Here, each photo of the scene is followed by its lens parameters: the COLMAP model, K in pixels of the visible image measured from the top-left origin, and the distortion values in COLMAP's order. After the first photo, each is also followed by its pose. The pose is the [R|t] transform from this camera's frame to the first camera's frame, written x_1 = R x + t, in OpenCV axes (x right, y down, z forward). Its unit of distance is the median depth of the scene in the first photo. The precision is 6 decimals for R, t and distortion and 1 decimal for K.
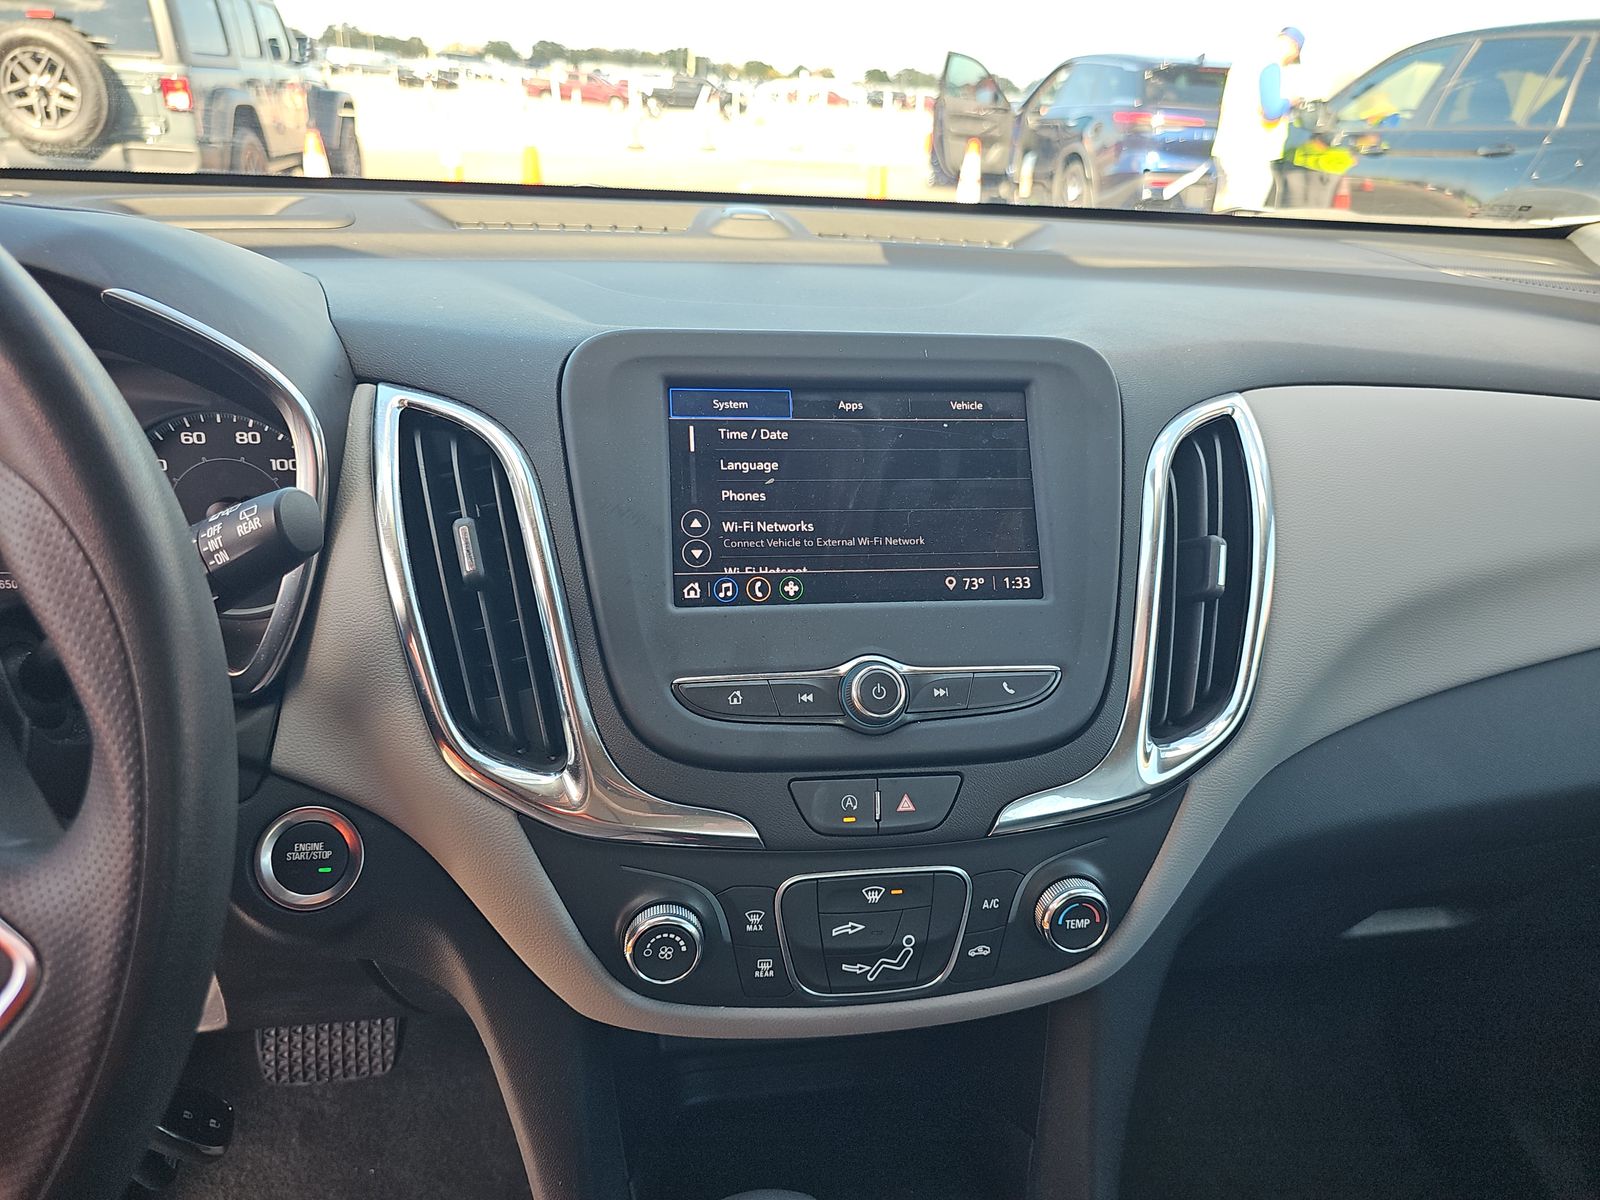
lens RADIAL K [[1060.8, 0, 812.6], [0, 1060.8, 602.3], [0, 0, 1]] dist [0.013929, -0.034426]
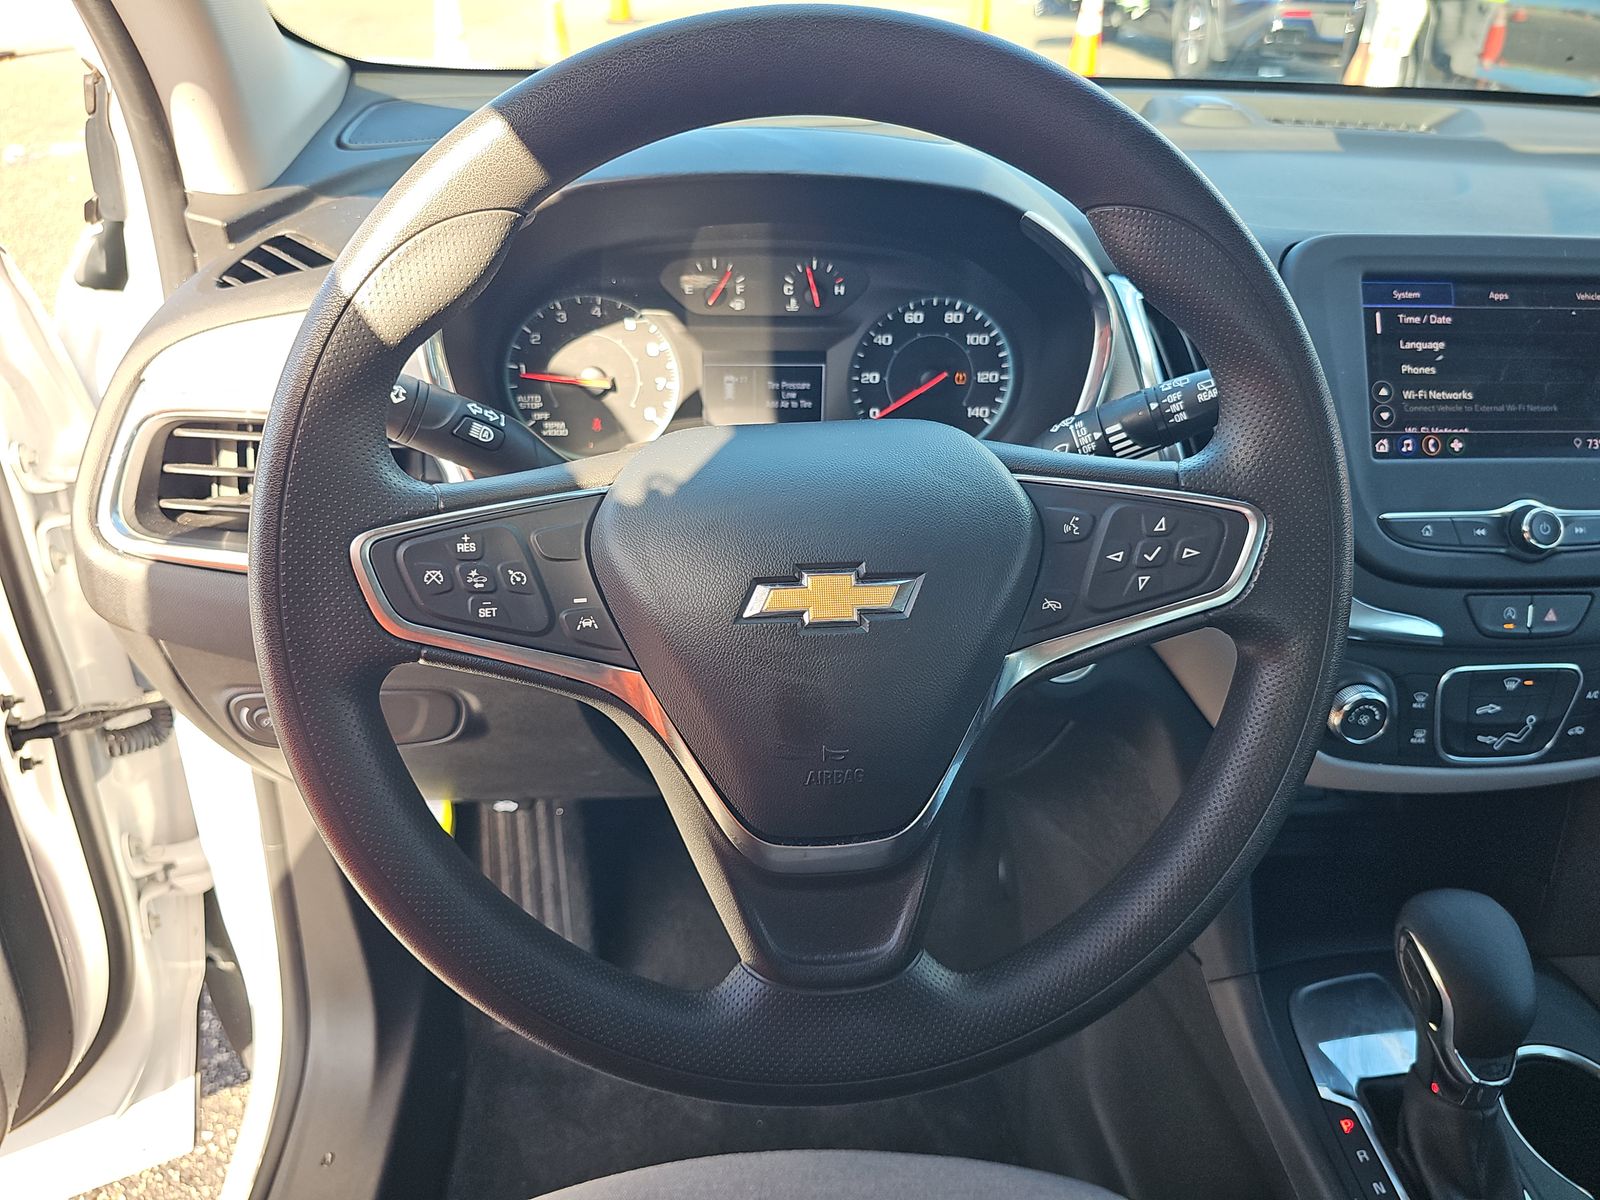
lens RADIAL K [[1060.8, 0, 767.6], [0, 1060.8, 586.9], [0, 0, 1]] dist [0.013929, -0.034426]
pose [[0.996312, 0.024835, -0.082132, -0.728484], [-0.014725, 0.992483, 0.121494, 0.013004], [0.084532, -0.119836, 0.989188, -0.335724]]
